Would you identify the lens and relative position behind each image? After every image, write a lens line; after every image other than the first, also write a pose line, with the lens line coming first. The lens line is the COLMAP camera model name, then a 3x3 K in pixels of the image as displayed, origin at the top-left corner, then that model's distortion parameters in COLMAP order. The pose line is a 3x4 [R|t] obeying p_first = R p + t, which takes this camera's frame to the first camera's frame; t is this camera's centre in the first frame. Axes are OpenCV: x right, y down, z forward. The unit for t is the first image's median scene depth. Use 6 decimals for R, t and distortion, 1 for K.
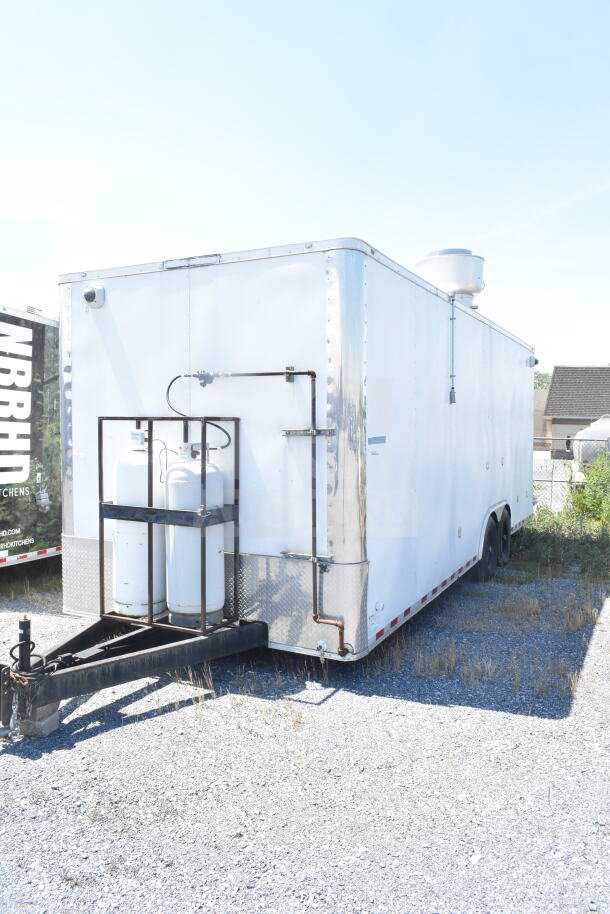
lens RADIAL K [[700.6, 0, 307.4], [0, 700.6, 459.4], [0, 0, 1]] dist [-0.010050, -0.003442]
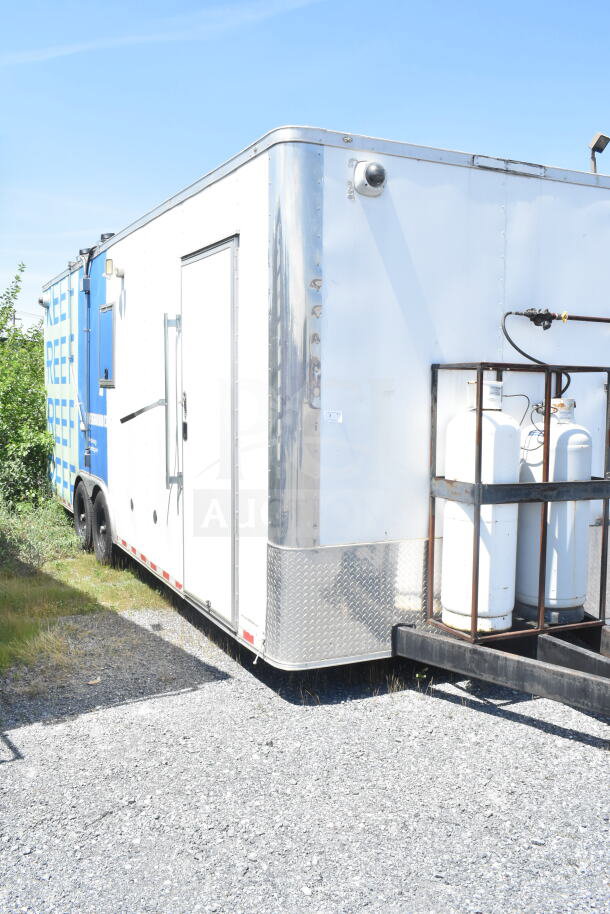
lens RADIAL K [[825.5, 0, 307.9], [0, 825.5, 453.9], [0, 0, 1]] dist [-0.006944, -0.002880]
pose [[0.615866, -0.057505, 0.785749, -1.112441], [0.027897, 0.998299, 0.051195, -0.017058], [-0.787357, -0.009609, 0.616423, 0.648536]]
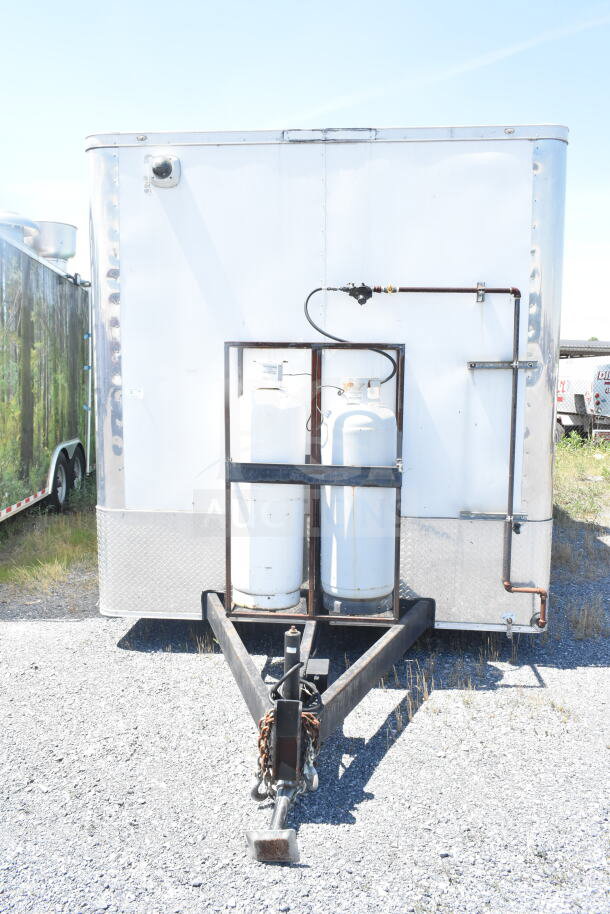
lens RADIAL K [[773.8, 0, 303.1], [0, 773.8, 457.9], [0, 0, 1]] dist [-0.026086, 0.009045]
pose [[0.929207, -0.040822, 0.367299, -0.542059], [0.013333, 0.996937, 0.077069, -0.002487], [-0.369320, -0.066716, 0.926905, 0.239662]]
